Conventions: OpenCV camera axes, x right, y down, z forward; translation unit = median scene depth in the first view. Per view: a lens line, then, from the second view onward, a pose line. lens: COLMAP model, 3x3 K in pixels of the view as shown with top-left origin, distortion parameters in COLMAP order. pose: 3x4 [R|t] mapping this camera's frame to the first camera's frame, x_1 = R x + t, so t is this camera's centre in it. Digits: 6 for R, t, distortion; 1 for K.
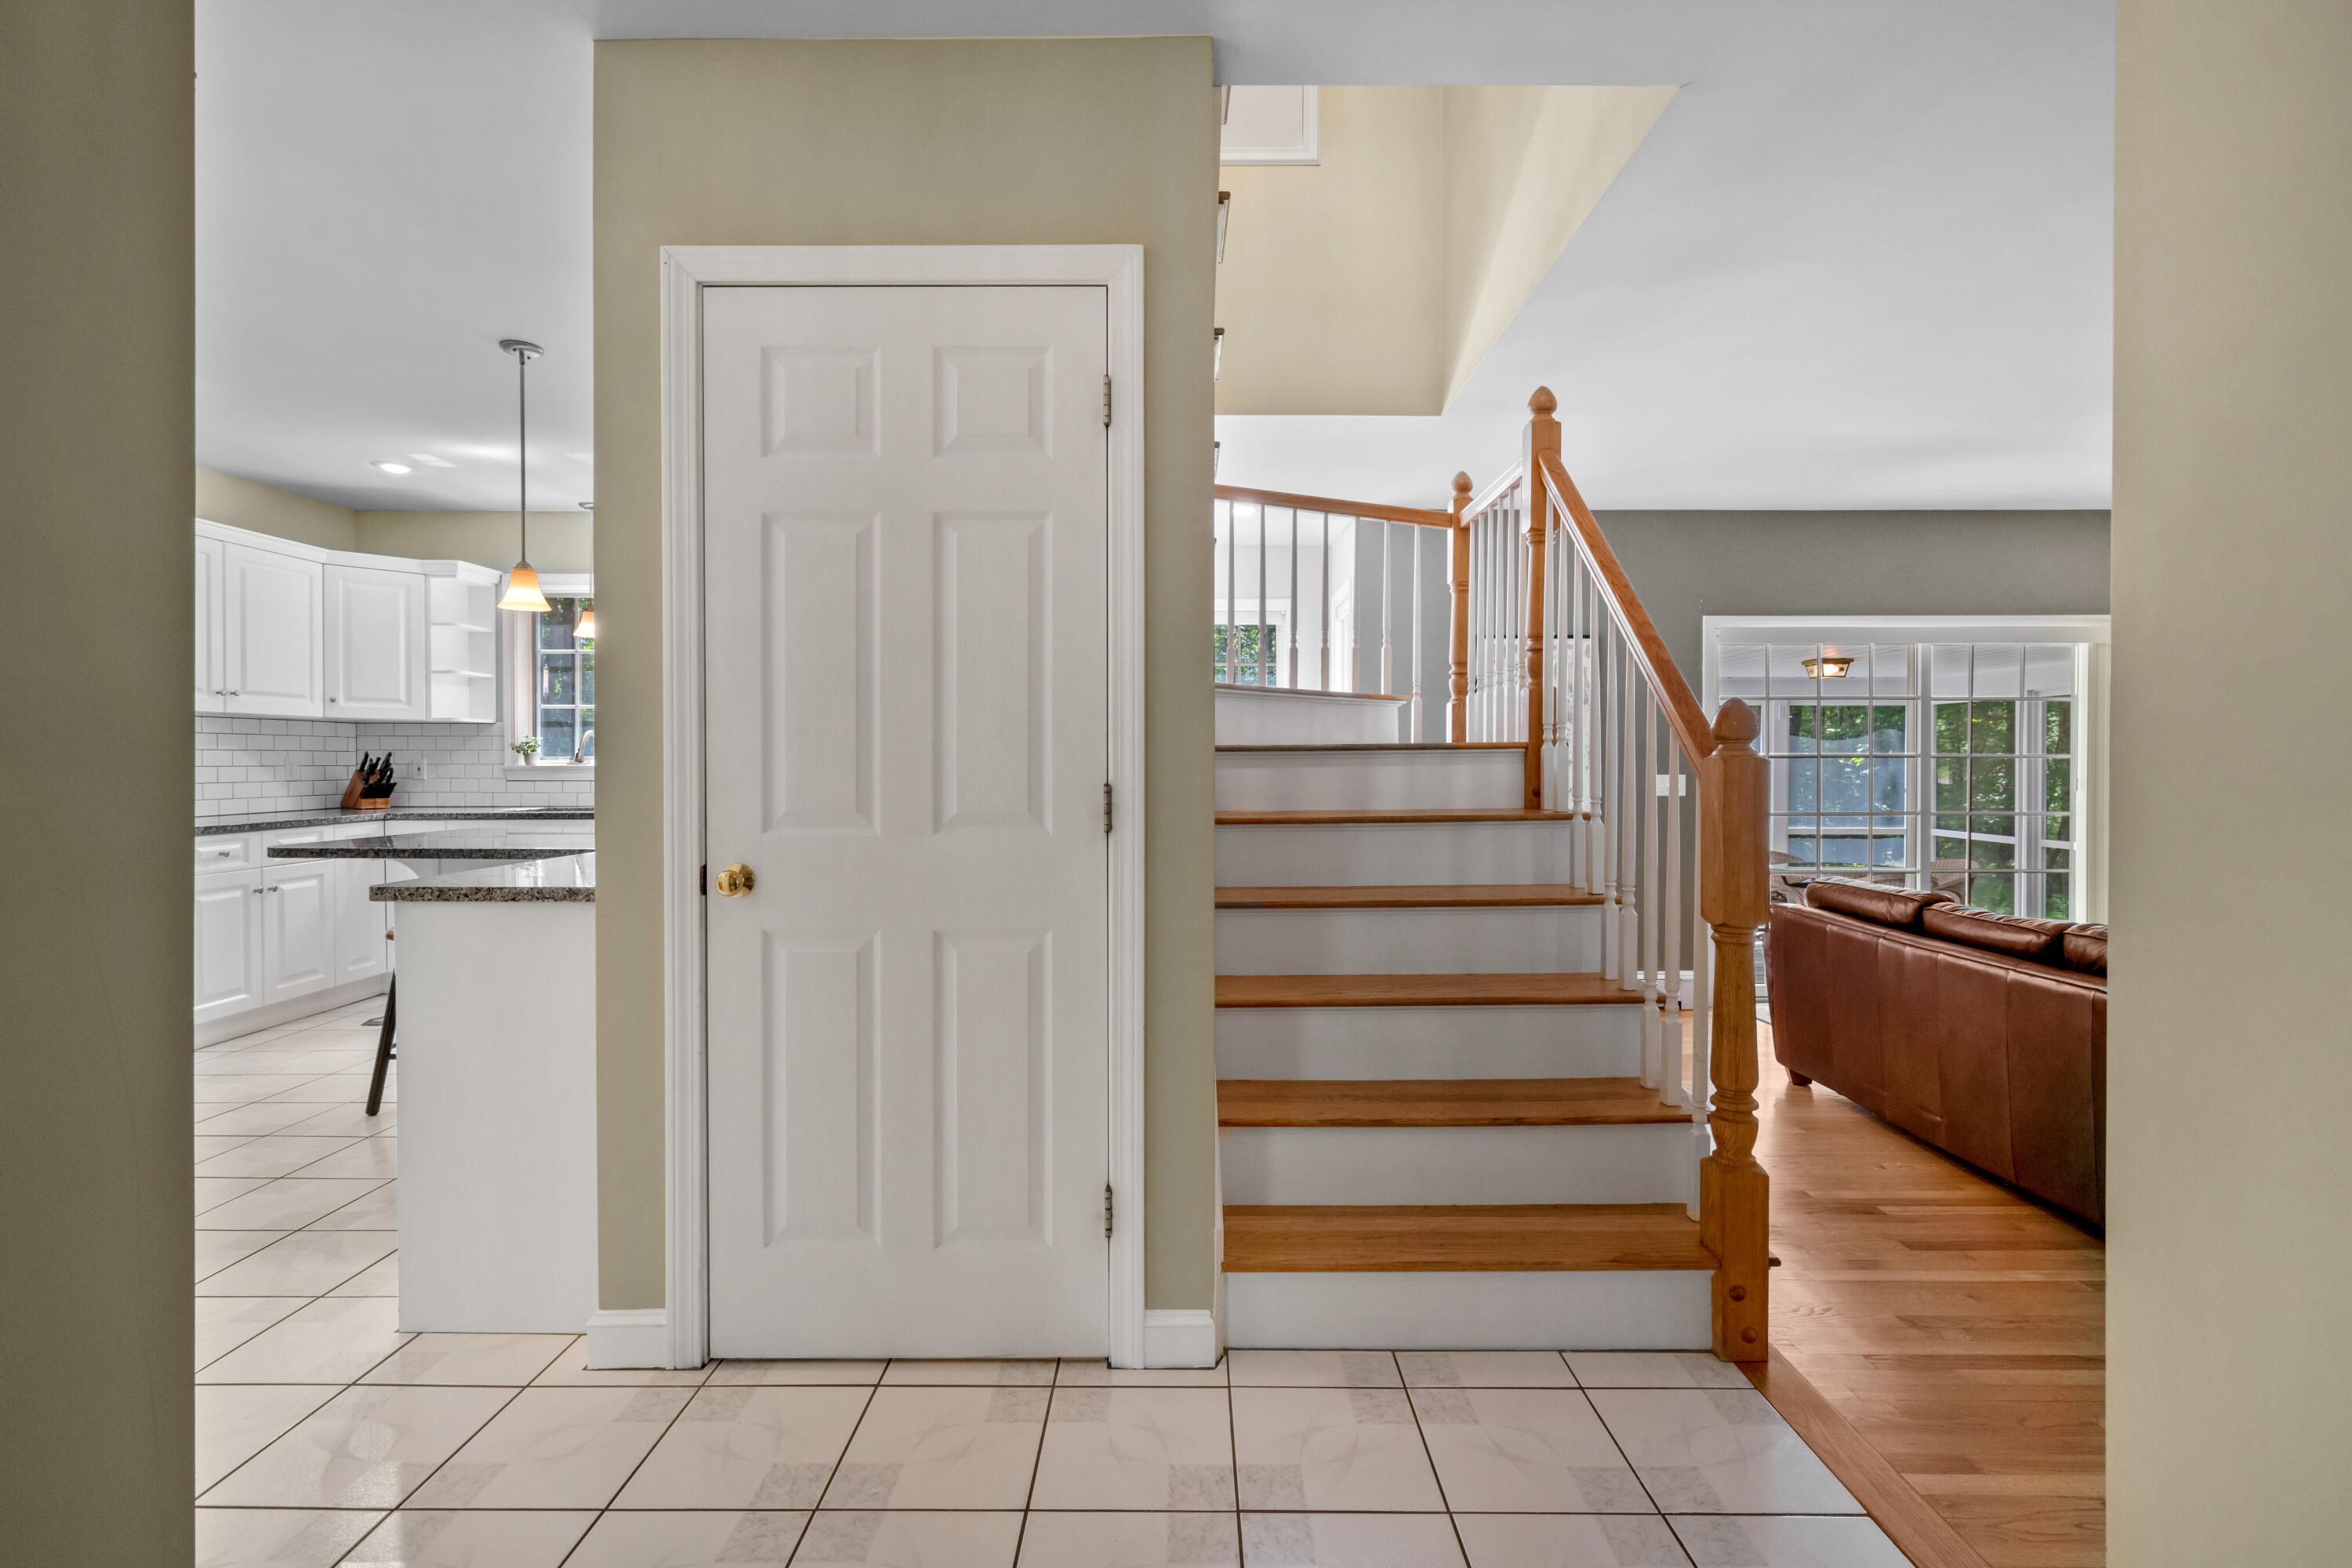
lens RADIAL K [[1063.4, 0, 1182.3], [0, 1063.4, 774.4], [0, 0, 1]] dist [0.000331, 0.000284]
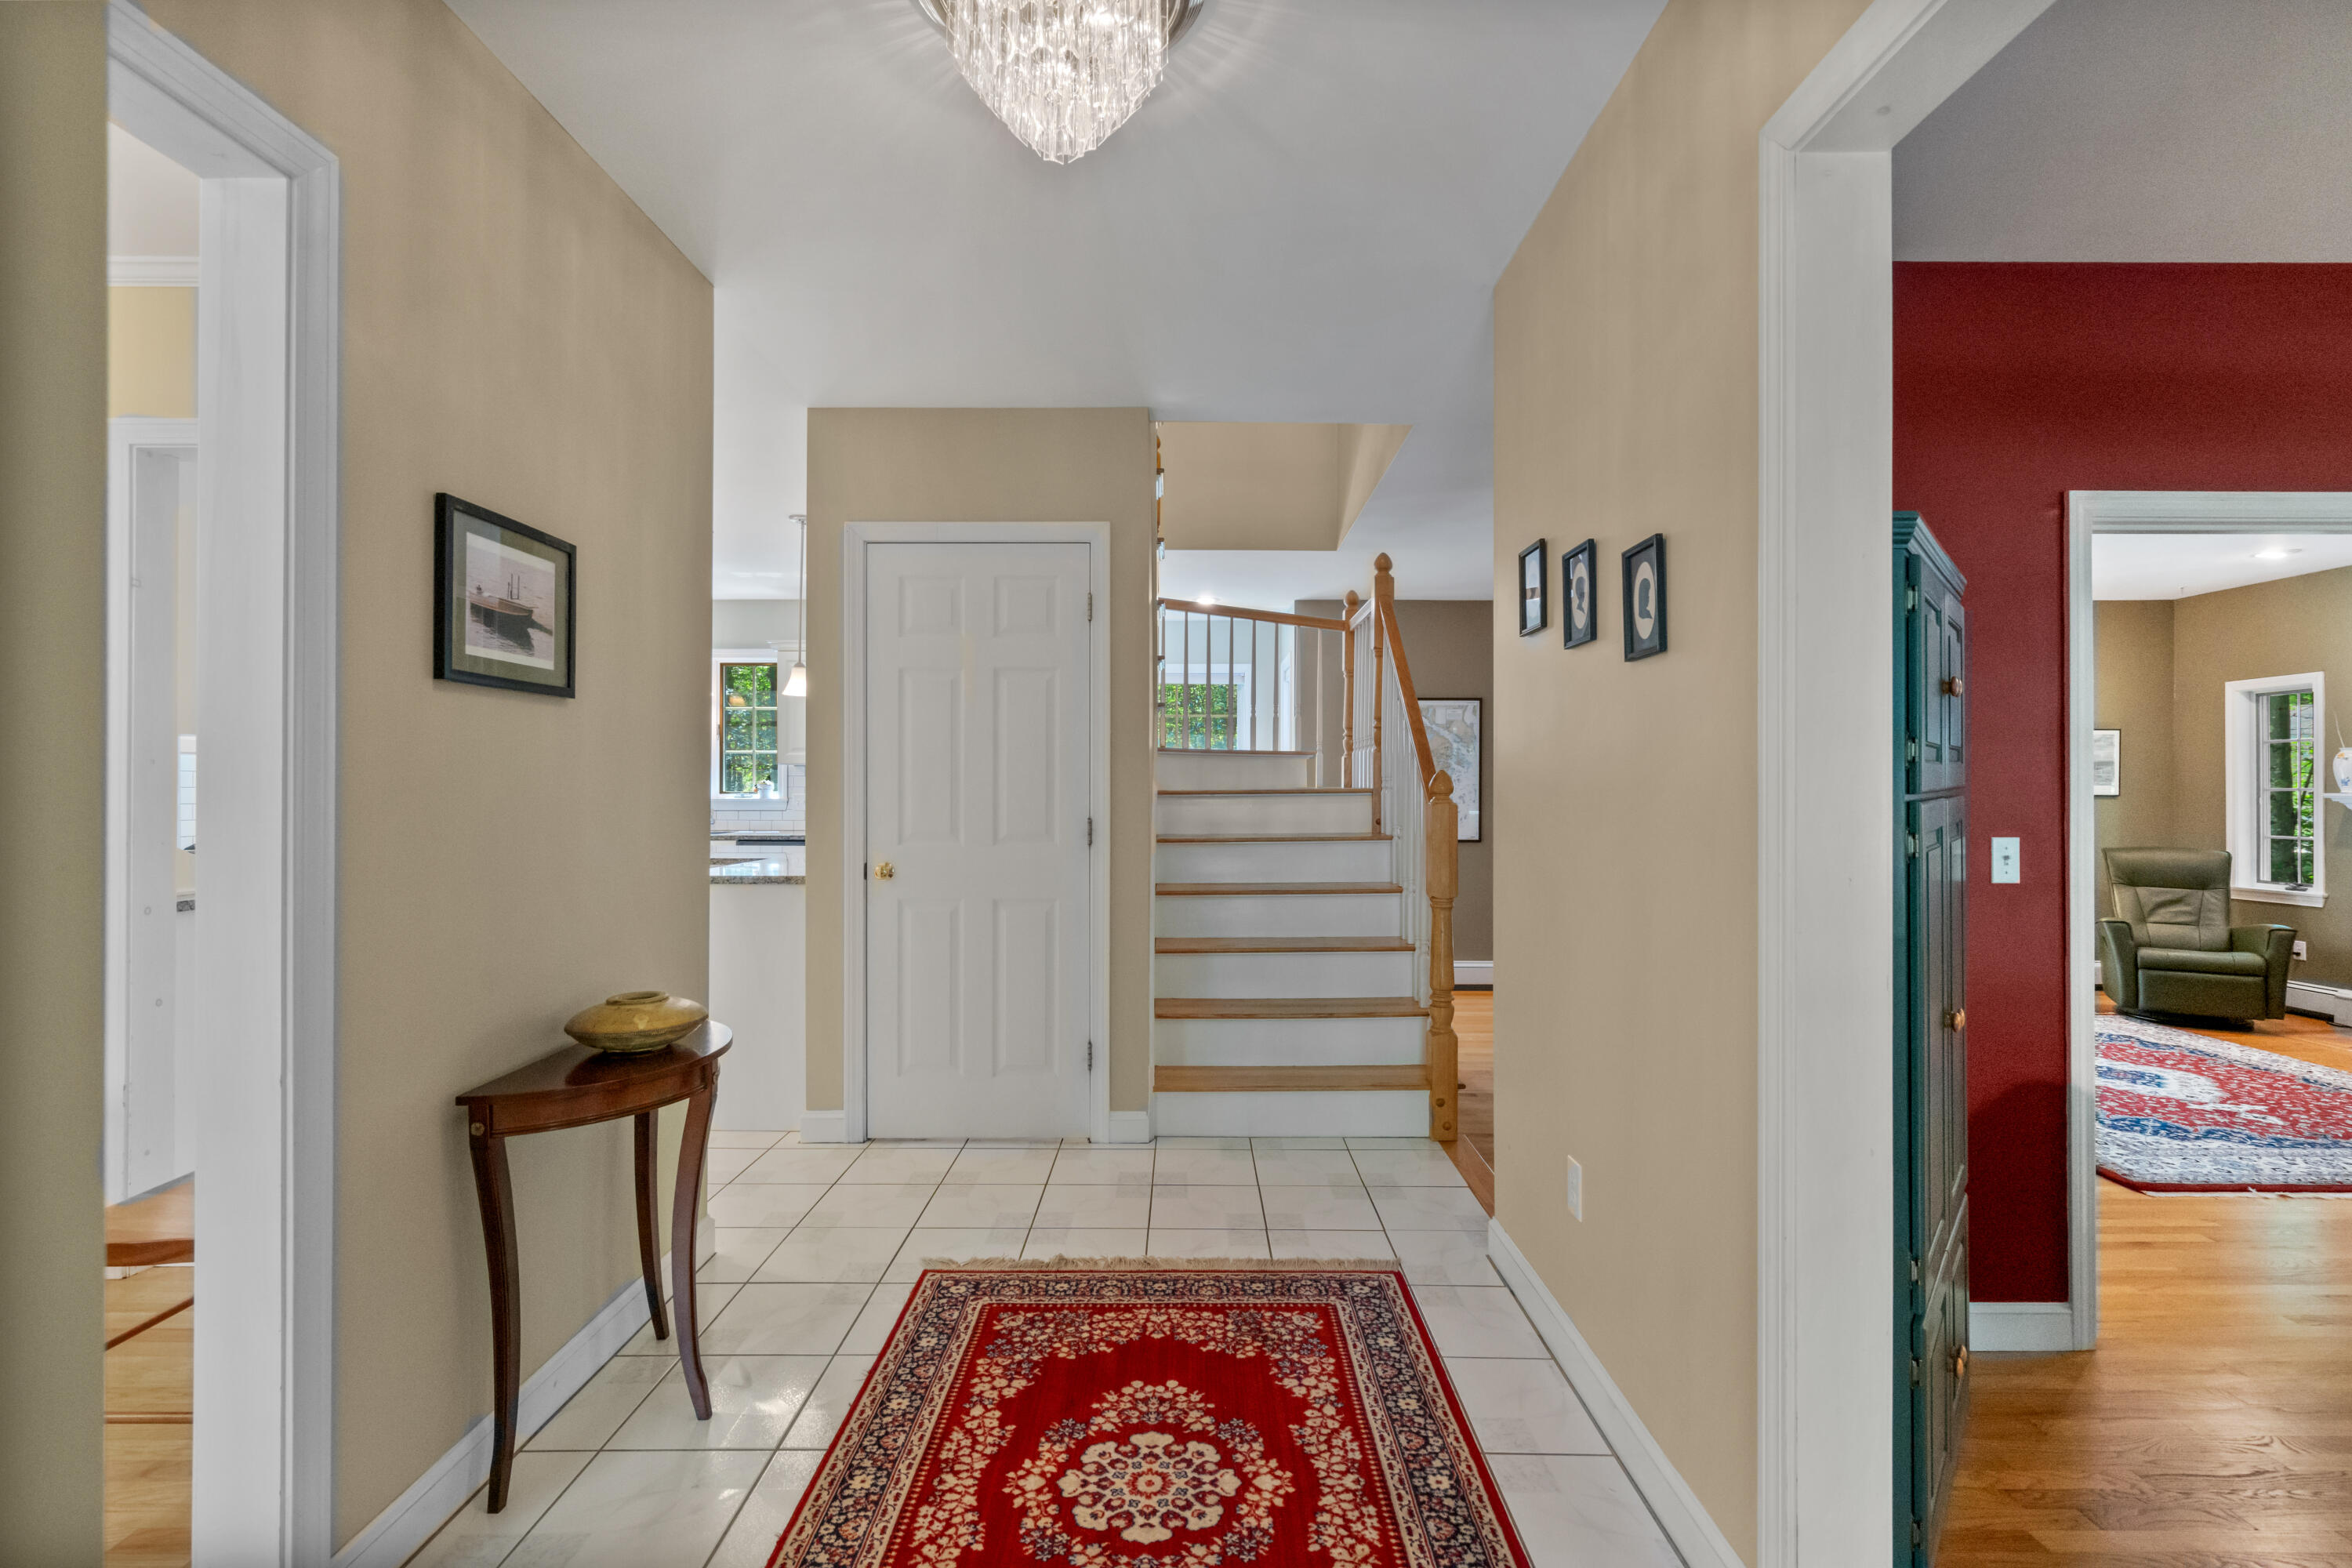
lens RADIAL K [[1063.4, 0, 1182.3], [0, 1063.4, 774.4], [0, 0, 1]] dist [0.000331, 0.000284]
pose [[0.999967, -0.001414, -0.007984, 0.100321], [0.001223, 0.999715, -0.023859, -0.021331], [0.008016, 0.023848, 0.999683, -0.793161]]
